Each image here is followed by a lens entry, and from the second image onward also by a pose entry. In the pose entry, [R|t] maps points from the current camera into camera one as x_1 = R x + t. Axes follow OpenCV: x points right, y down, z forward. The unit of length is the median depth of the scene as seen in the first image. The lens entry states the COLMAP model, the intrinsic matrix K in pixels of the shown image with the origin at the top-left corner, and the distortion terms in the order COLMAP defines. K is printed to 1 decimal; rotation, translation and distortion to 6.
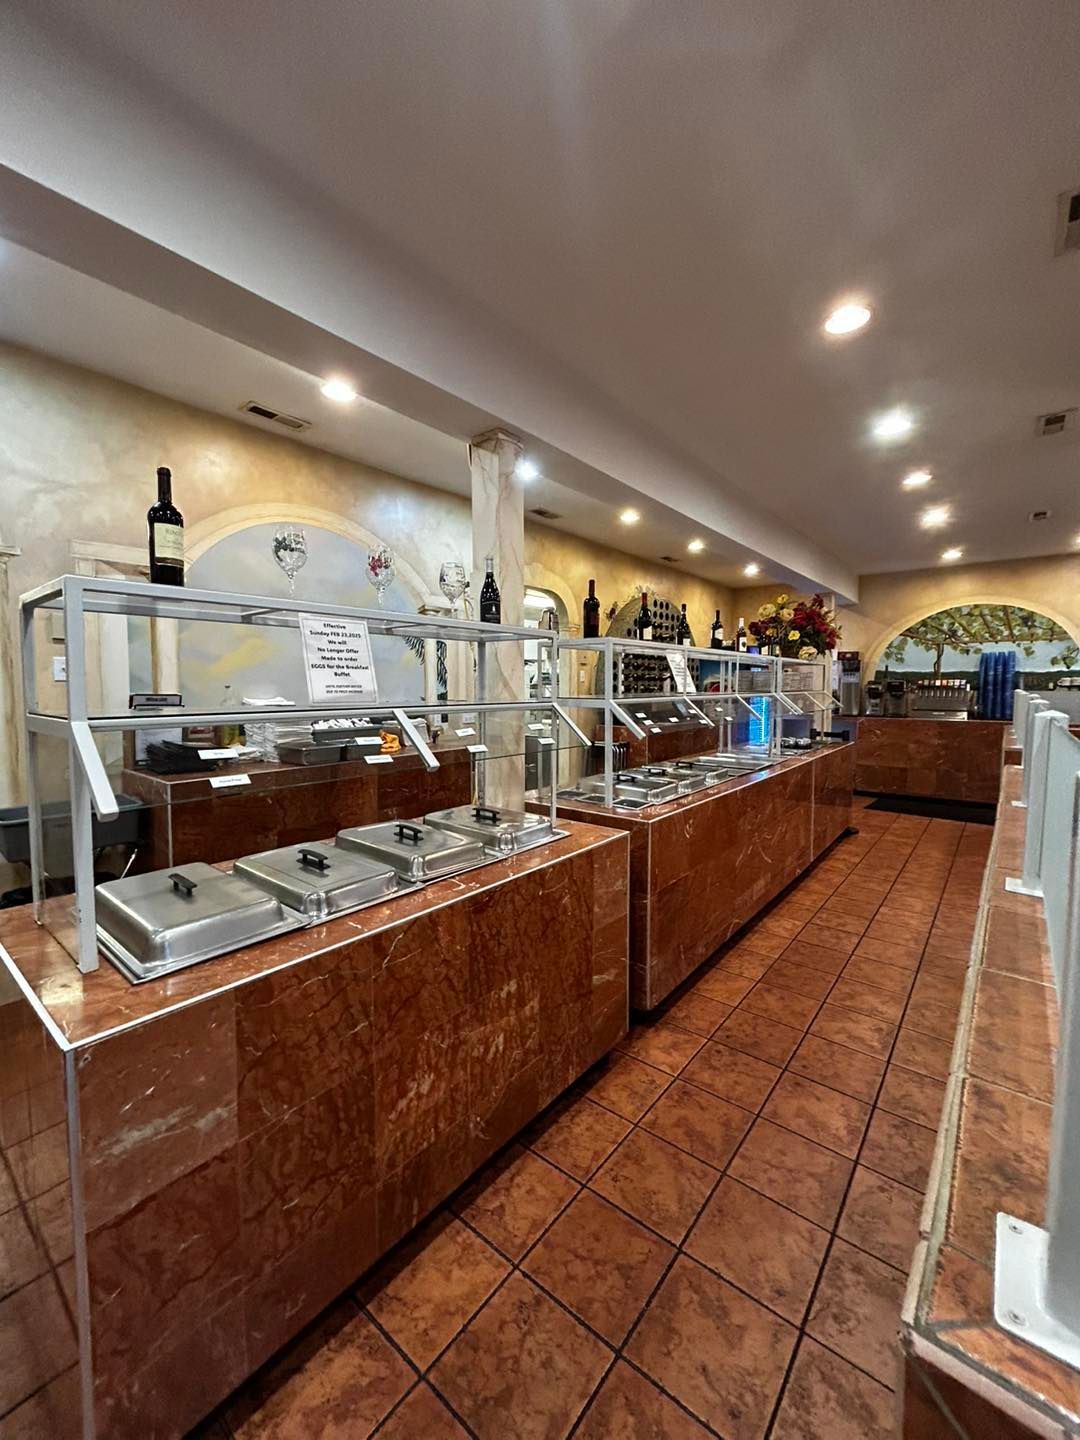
lens RADIAL K [[576.5, 0, 542.8], [0, 576.5, 719.2], [0, 0, 1]] dist [-0.000287, -0.000119]
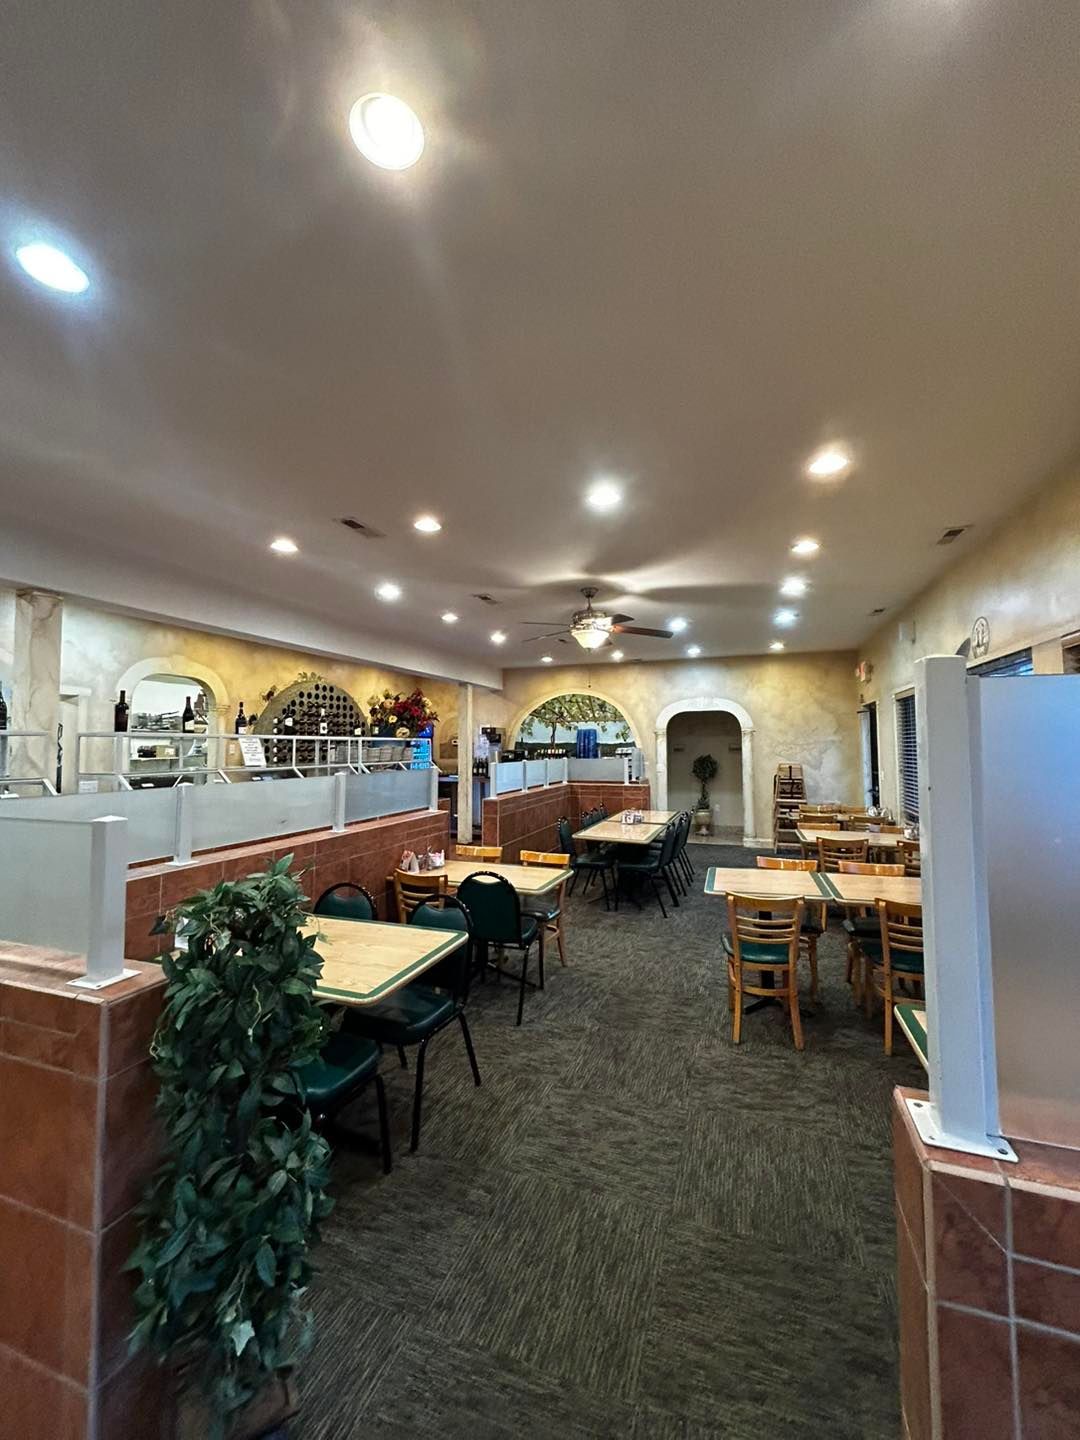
lens RADIAL K [[576.5, 0, 541.0], [0, 576.5, 717.2], [0, 0, 1]] dist [-0.000287, -0.000119]
pose [[0.941047, 0.012899, 0.338030, 0.220684], [0.025069, 0.993866, -0.107713, 0.001355], [-0.337345, 0.109837, 0.934951, -0.257383]]
